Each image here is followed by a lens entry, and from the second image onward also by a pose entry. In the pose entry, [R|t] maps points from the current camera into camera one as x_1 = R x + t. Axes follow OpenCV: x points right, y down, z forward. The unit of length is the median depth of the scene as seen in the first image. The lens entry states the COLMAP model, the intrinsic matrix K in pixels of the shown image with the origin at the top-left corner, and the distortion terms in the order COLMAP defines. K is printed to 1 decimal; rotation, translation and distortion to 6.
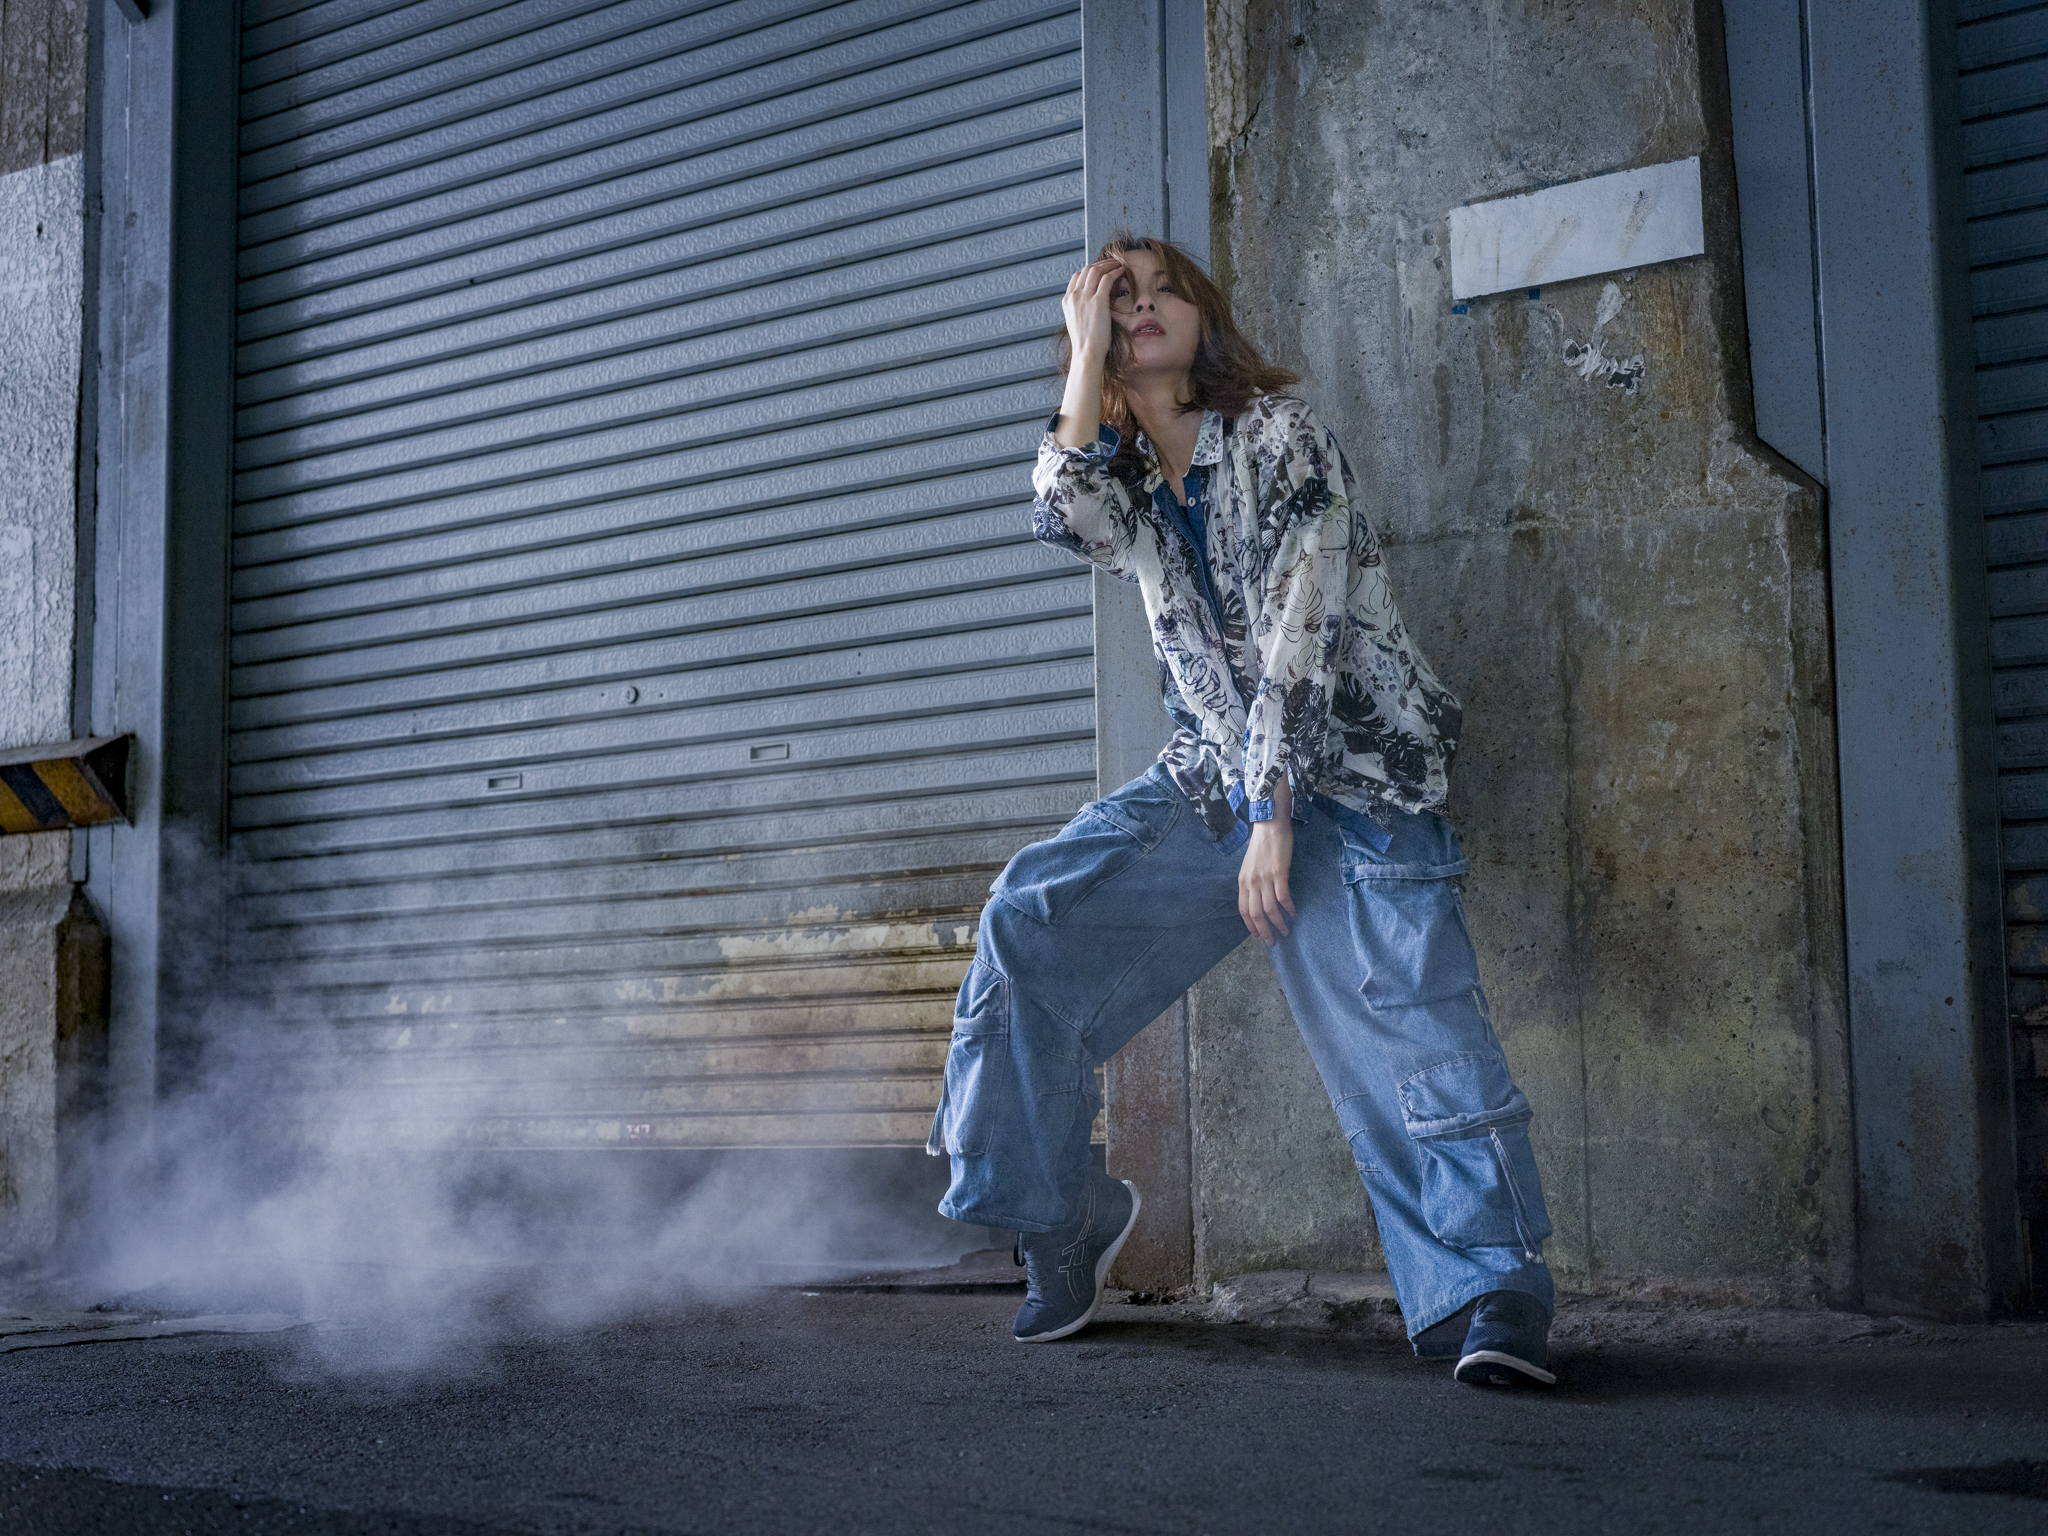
lens RADIAL K [[2745.3, 0, 1015.2], [0, 2745.3, 759.0], [0, 0, 1]] dist [0.002947, 0.029994]
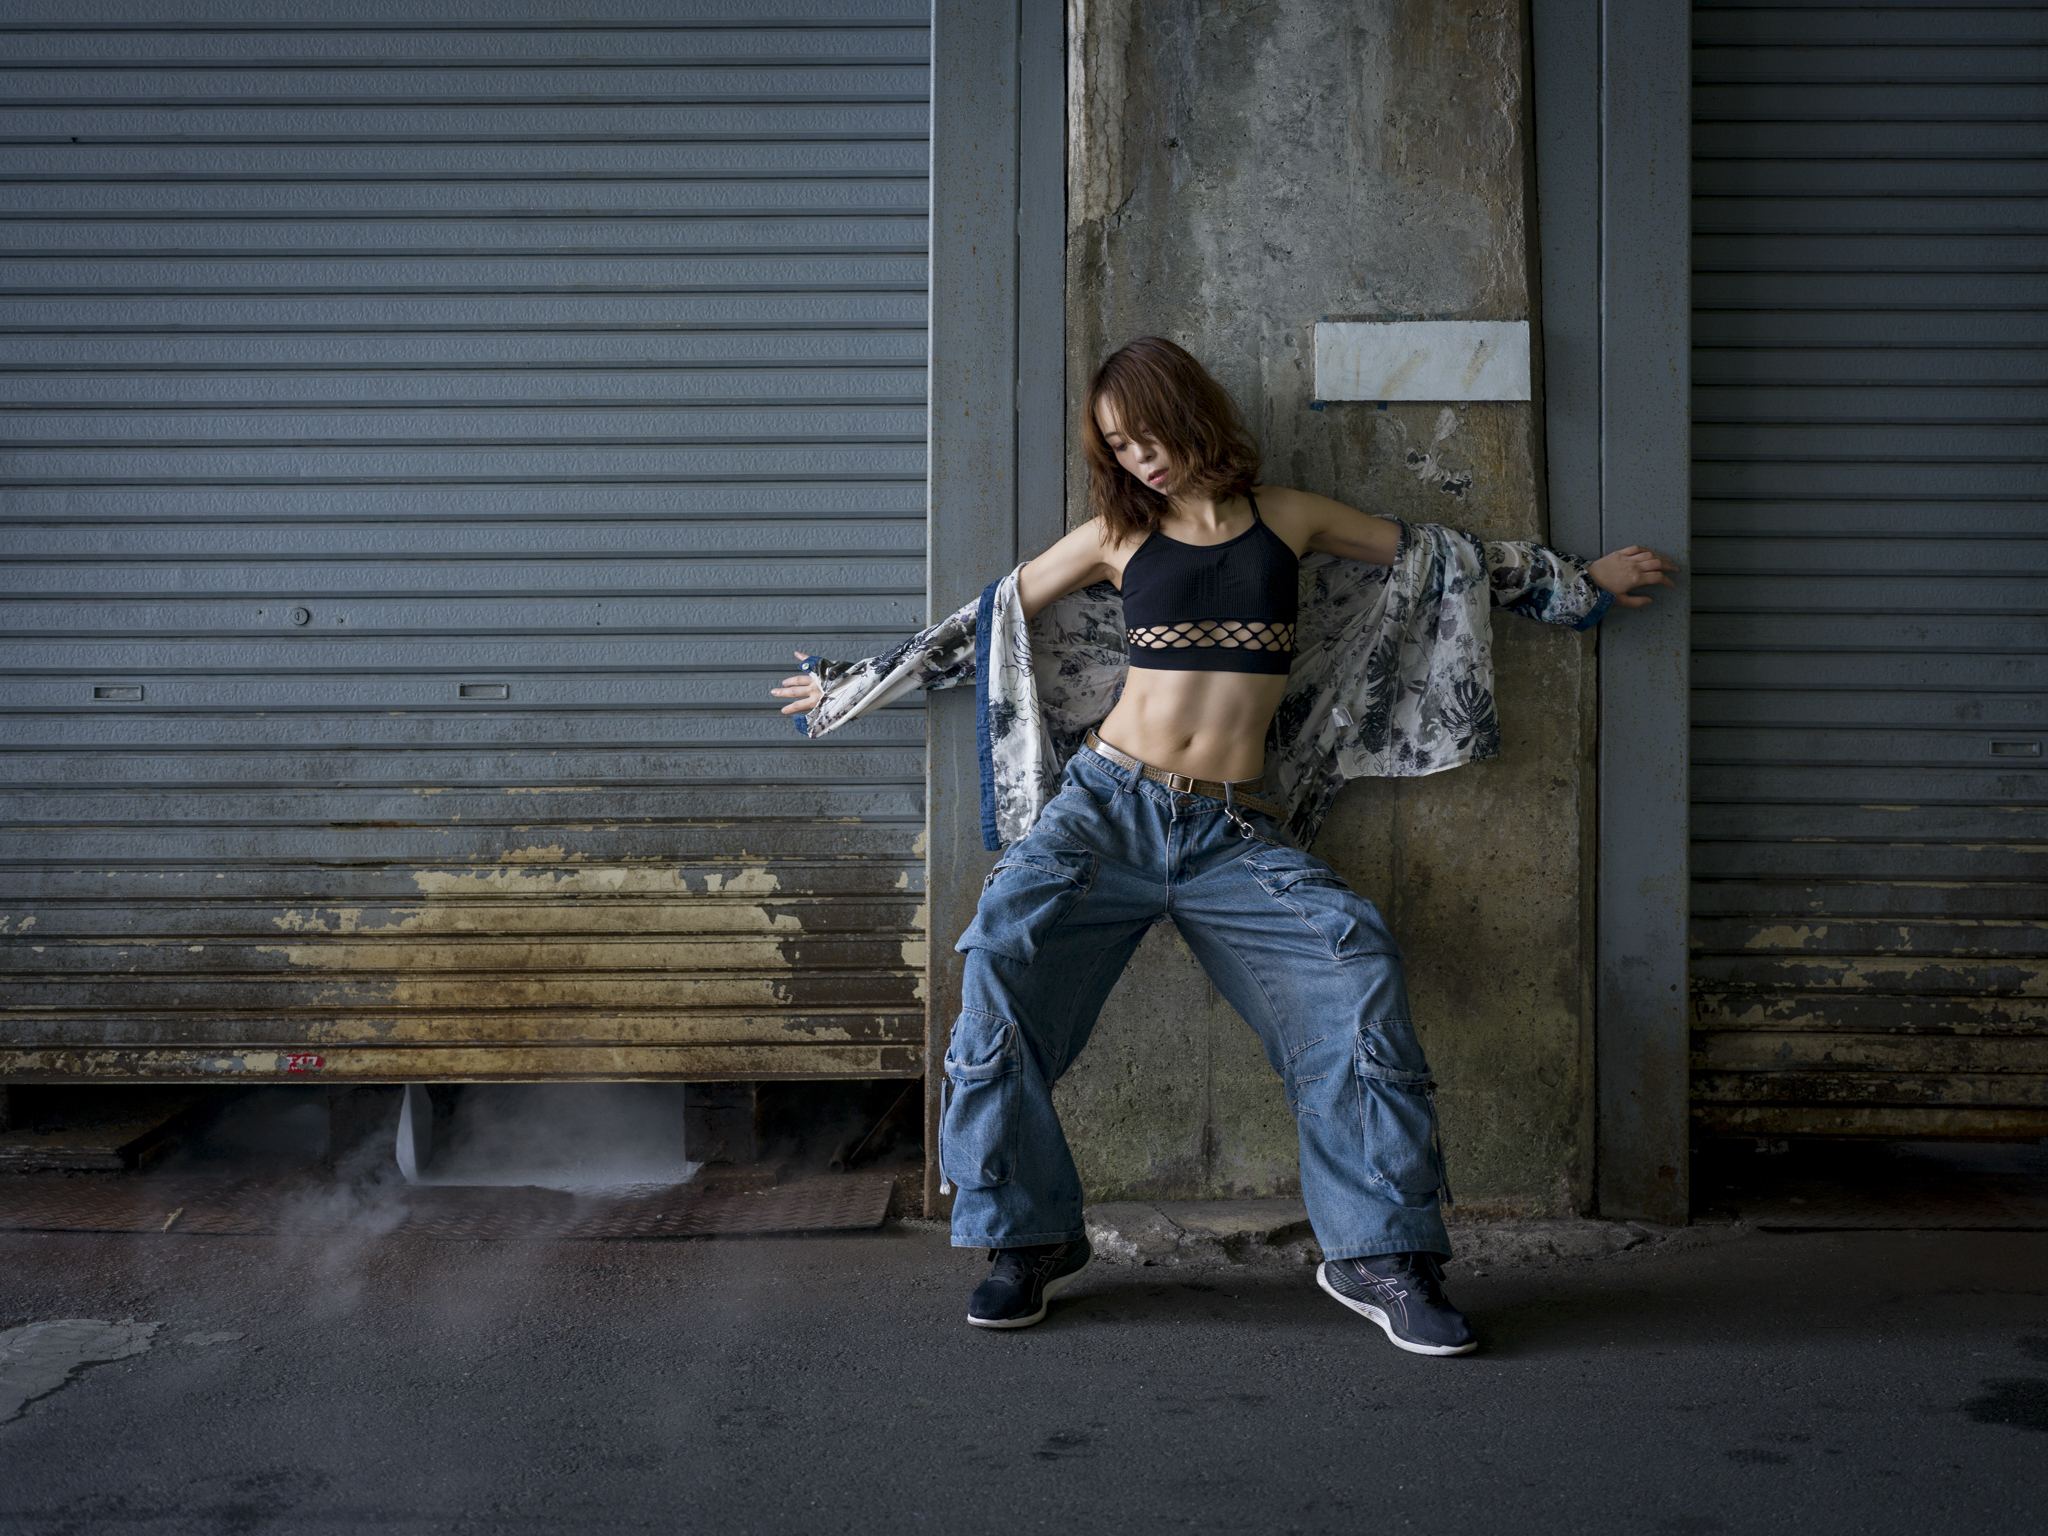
lens RADIAL K [[2766.8, 0, 1025.6], [0, 2766.8, 530.7], [0, 0, 1]] dist [0.015096, -0.039757]
pose [[0.822503, 0.039370, 0.567397, -0.621221], [-0.080689, 0.995588, 0.047887, -0.154761], [-0.563008, -0.085170, 0.822051, 0.066152]]
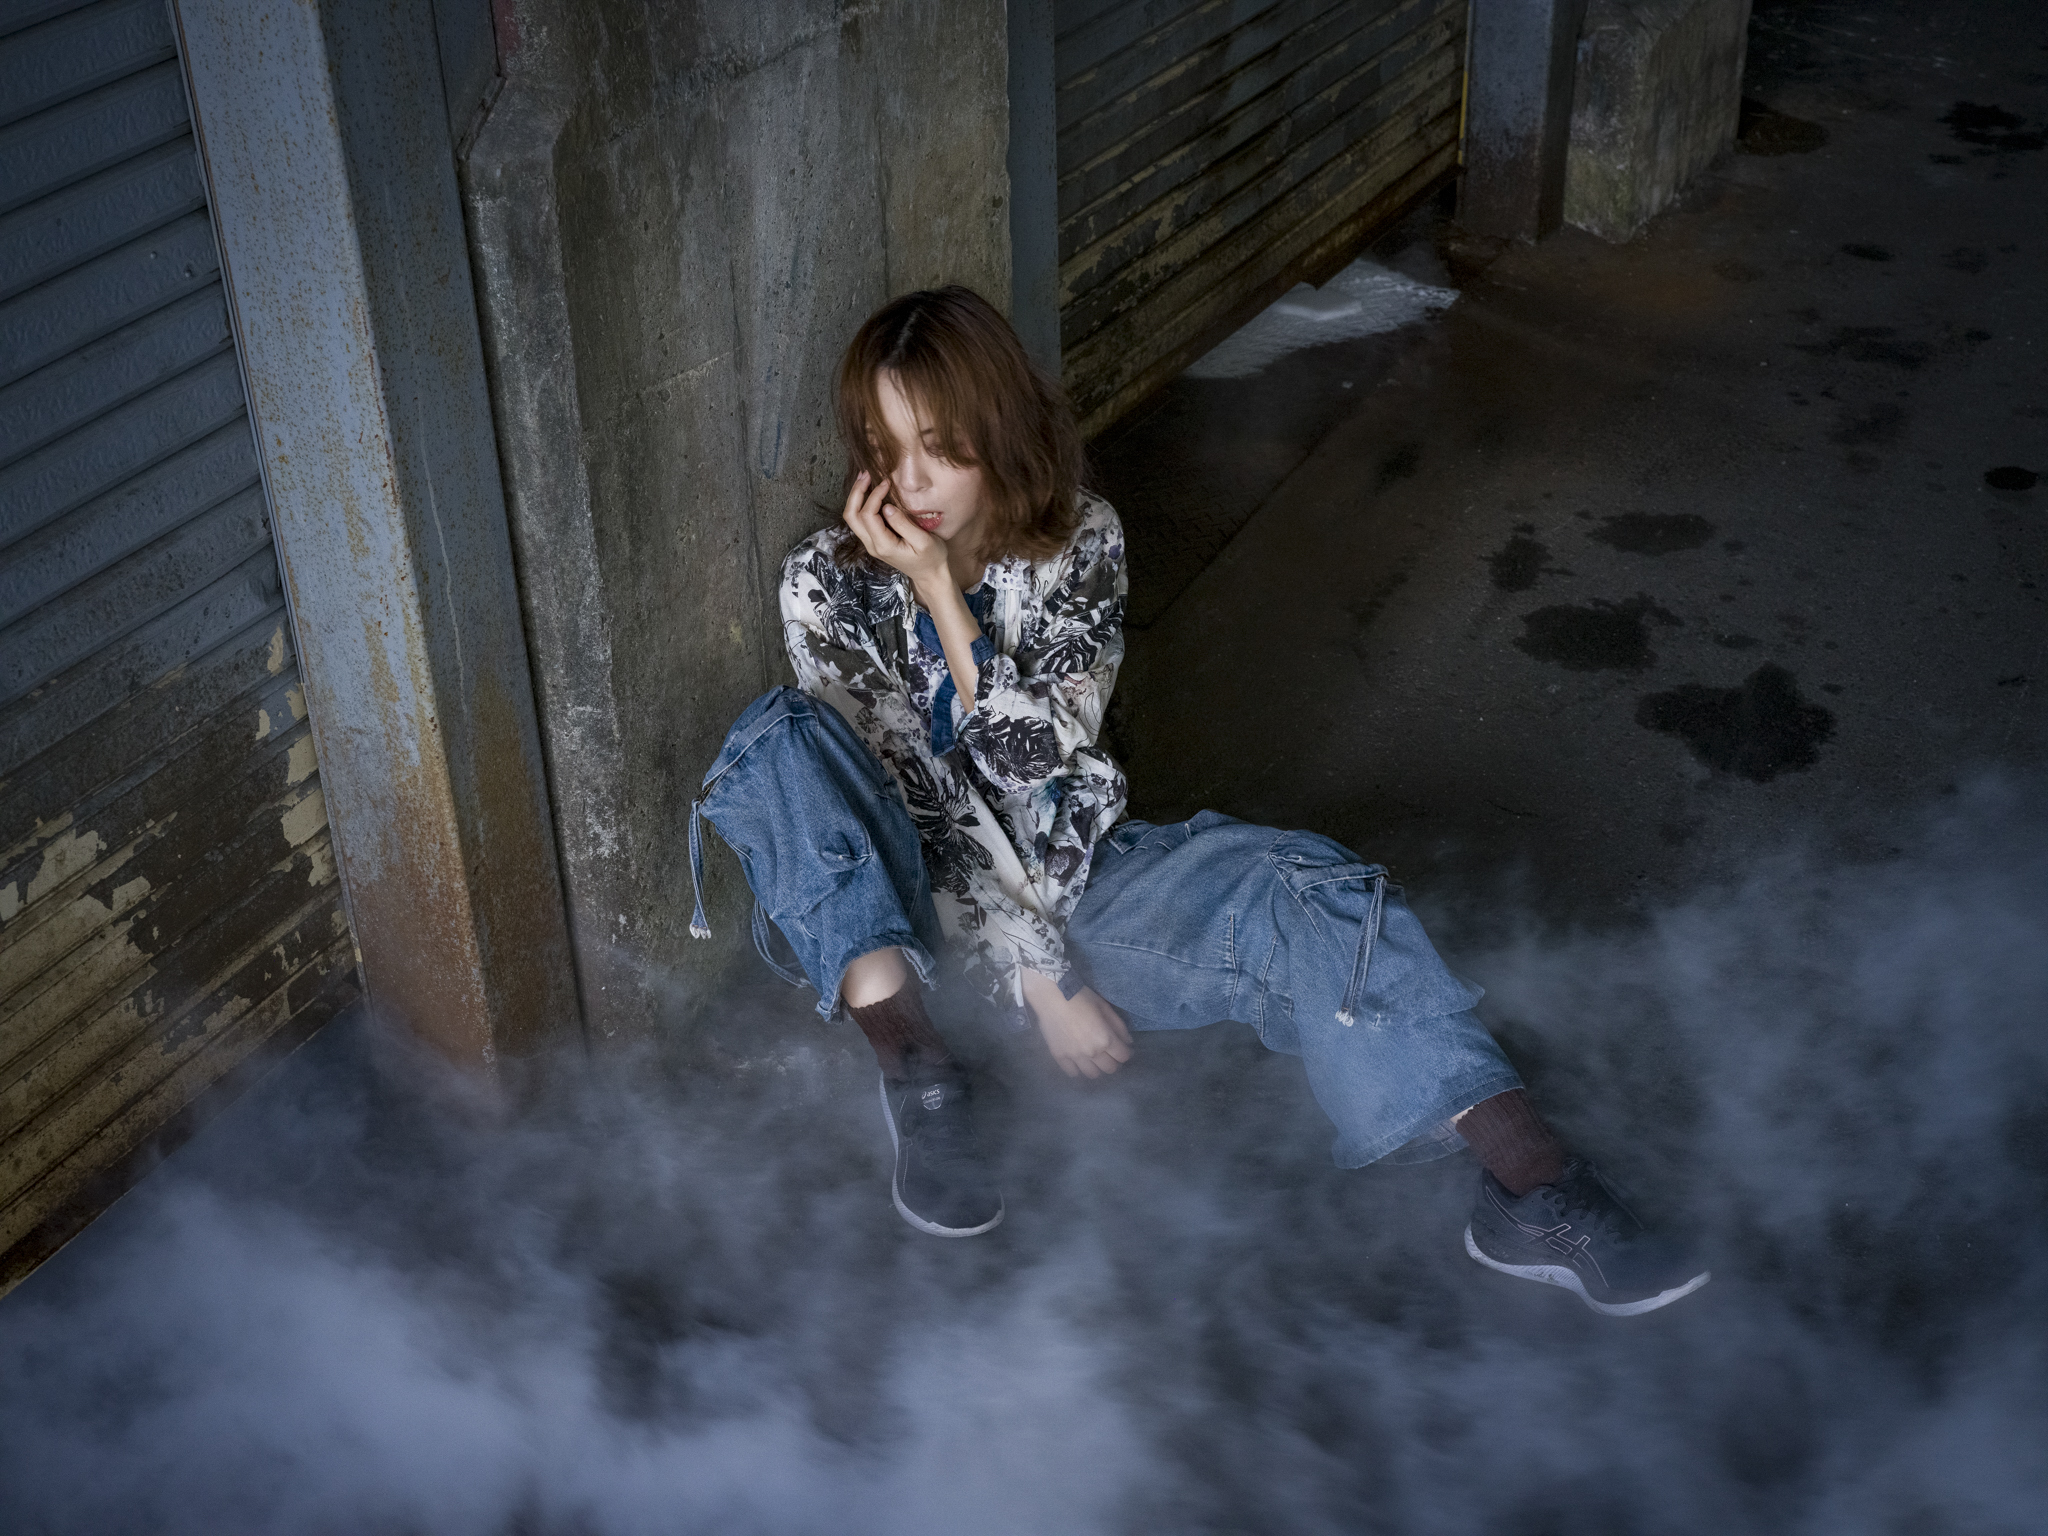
lens RADIAL K [[2694.8, 0, 1019.1], [0, 2694.8, 774.6], [0, 0, 1]] dist [0.021177, -0.062861]
pose [[-0.111667, -0.503838, 0.856550, -0.556464], [-0.074615, 0.863759, 0.498351, -0.272043], [-0.990940, -0.008263, -0.134047, 1.013263]]
